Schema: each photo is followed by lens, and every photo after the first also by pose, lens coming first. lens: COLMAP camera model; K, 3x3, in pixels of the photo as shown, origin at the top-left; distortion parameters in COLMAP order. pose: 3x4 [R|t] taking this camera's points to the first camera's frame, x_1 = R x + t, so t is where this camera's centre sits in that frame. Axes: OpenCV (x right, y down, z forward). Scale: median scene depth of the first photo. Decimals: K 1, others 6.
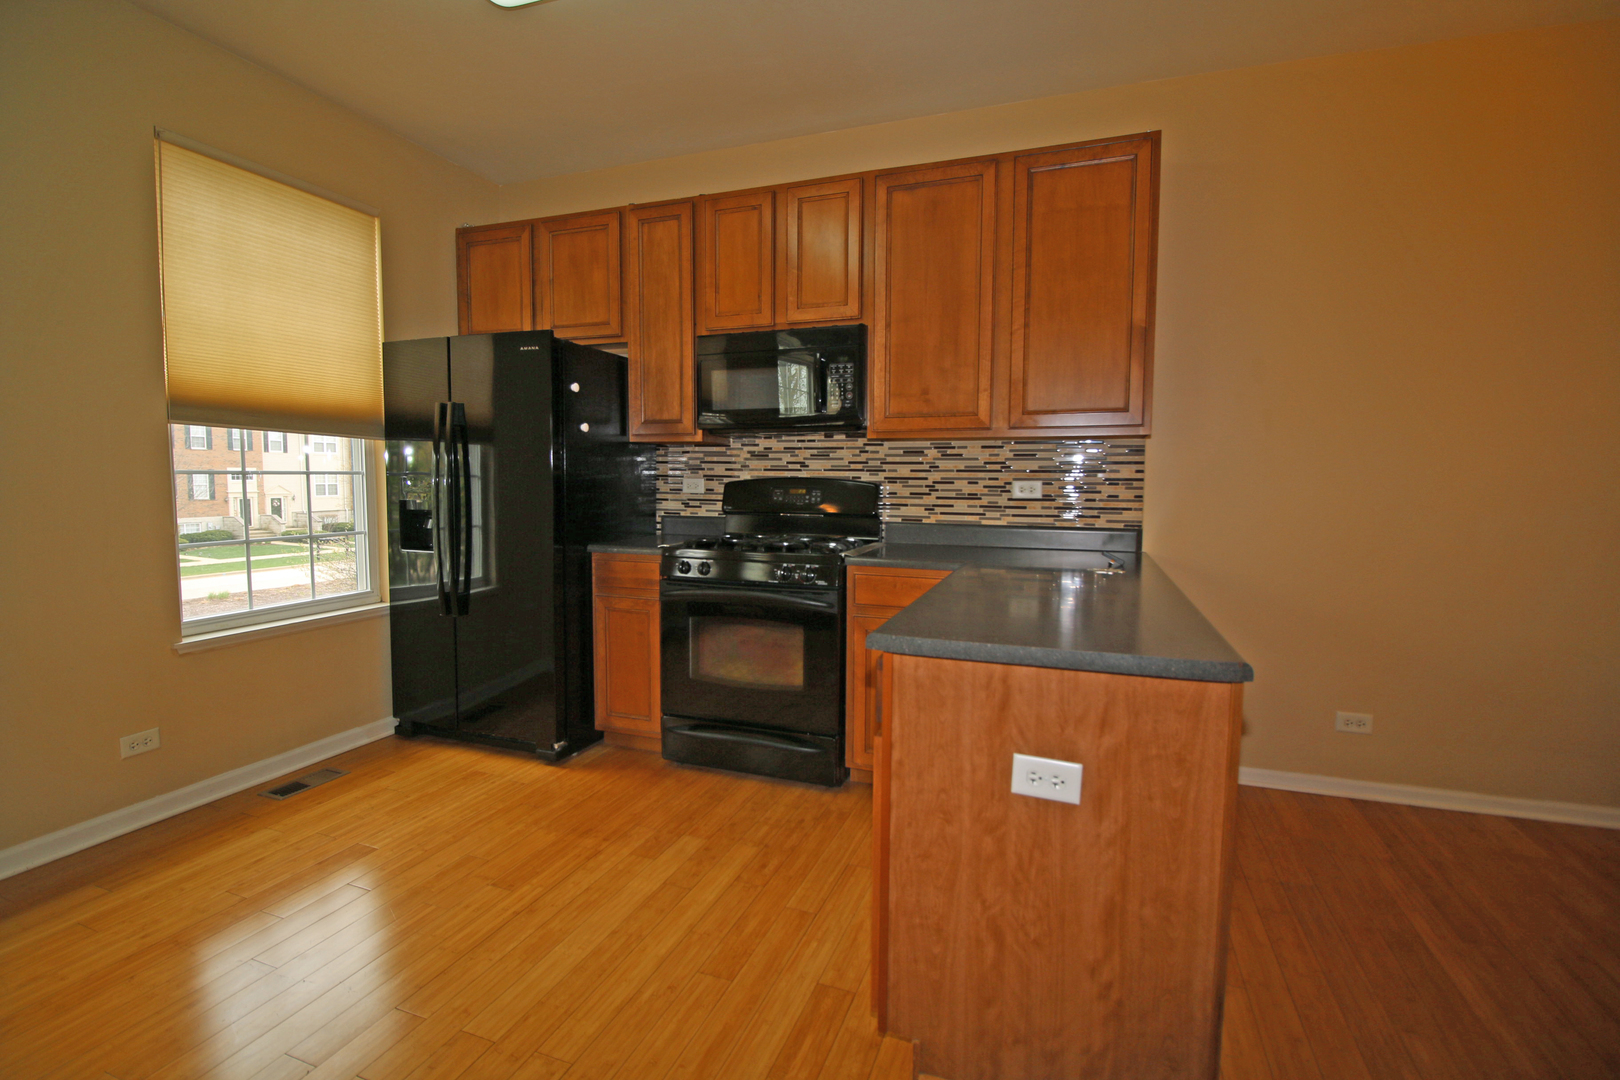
lens RADIAL K [[751.0, 0, 810.0], [0, 751.0, 531.1], [0, 0, 1]] dist [0.001047, -0.000598]
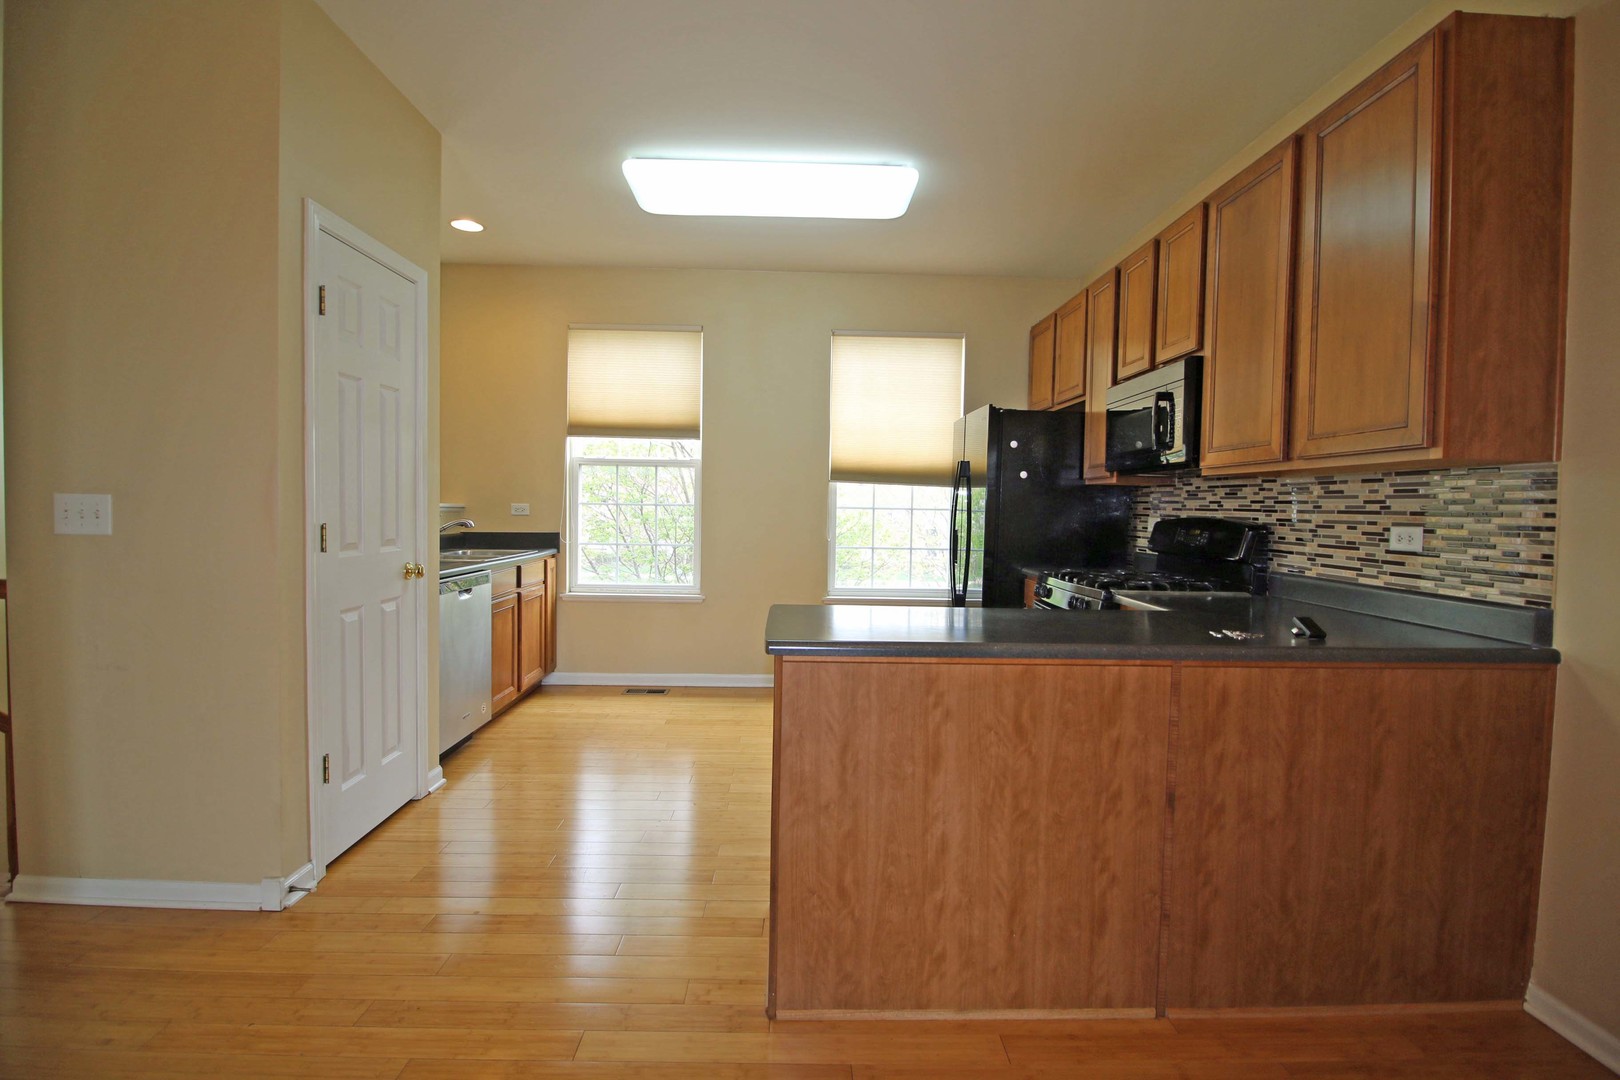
lens RADIAL K [[751.0, 0, 810.0], [0, 751.0, 531.1], [0, 0, 1]] dist [0.001047, -0.000598]
pose [[0.363946, 0.032333, -0.930859, 0.731806], [-0.079811, 0.996804, 0.003419, -0.019350], [0.927994, 0.073049, 0.365363, 0.205544]]
